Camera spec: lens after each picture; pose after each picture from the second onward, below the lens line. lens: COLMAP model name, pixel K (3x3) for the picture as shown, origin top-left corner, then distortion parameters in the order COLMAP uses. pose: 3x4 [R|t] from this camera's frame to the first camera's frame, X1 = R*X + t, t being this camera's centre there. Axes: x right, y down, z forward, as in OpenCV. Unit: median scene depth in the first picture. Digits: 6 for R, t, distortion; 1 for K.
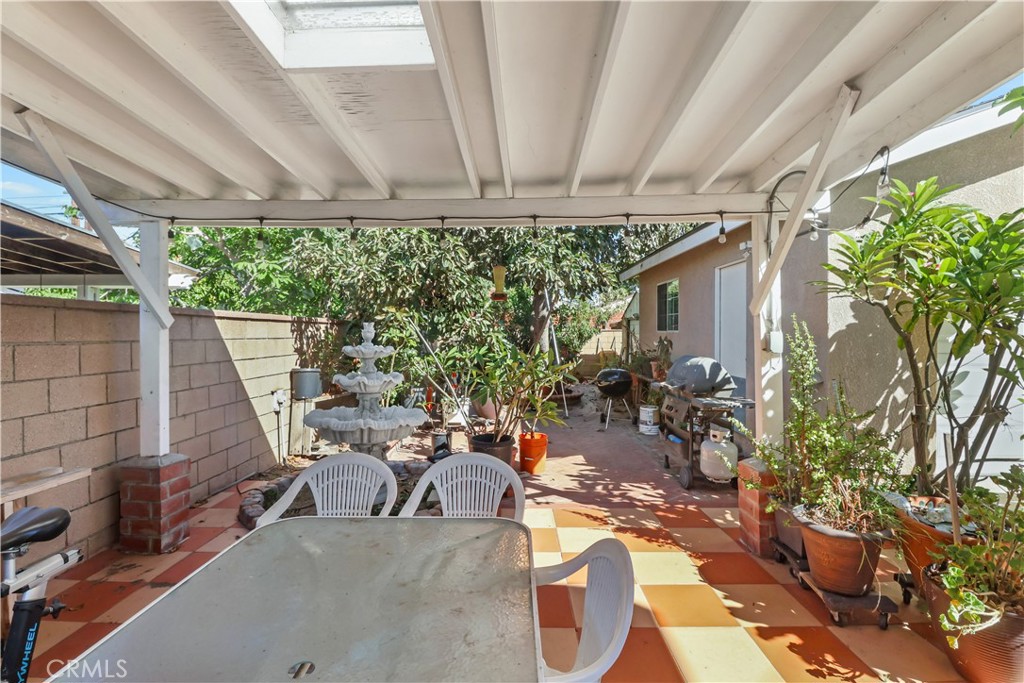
lens RADIAL K [[484.2, 0, 510.2], [0, 484.2, 338.4], [0, 0, 1]] dist [-0.000274, -0.000274]
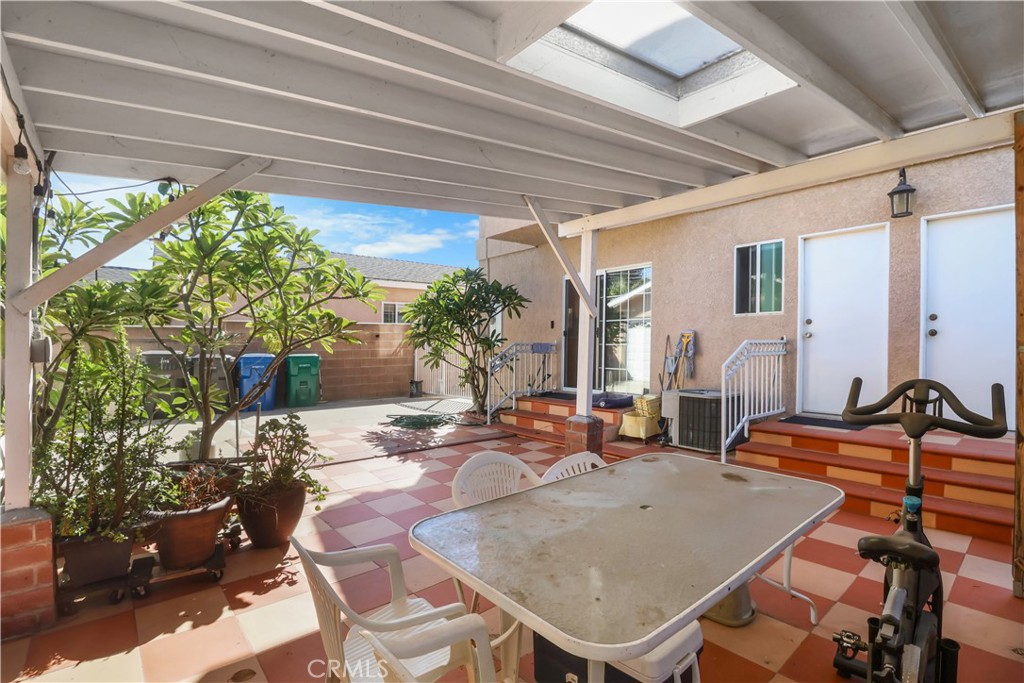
lens RADIAL K [[484.2, 0, 510.5], [0, 484.2, 346.2], [0, 0, 1]] dist [-0.000274, -0.000274]
pose [[-0.662765, 0.006753, 0.748797, -0.769149], [0.008580, 0.999962, -0.001424, 0.023637], [-0.748779, 0.005481, -0.662798, 1.360639]]
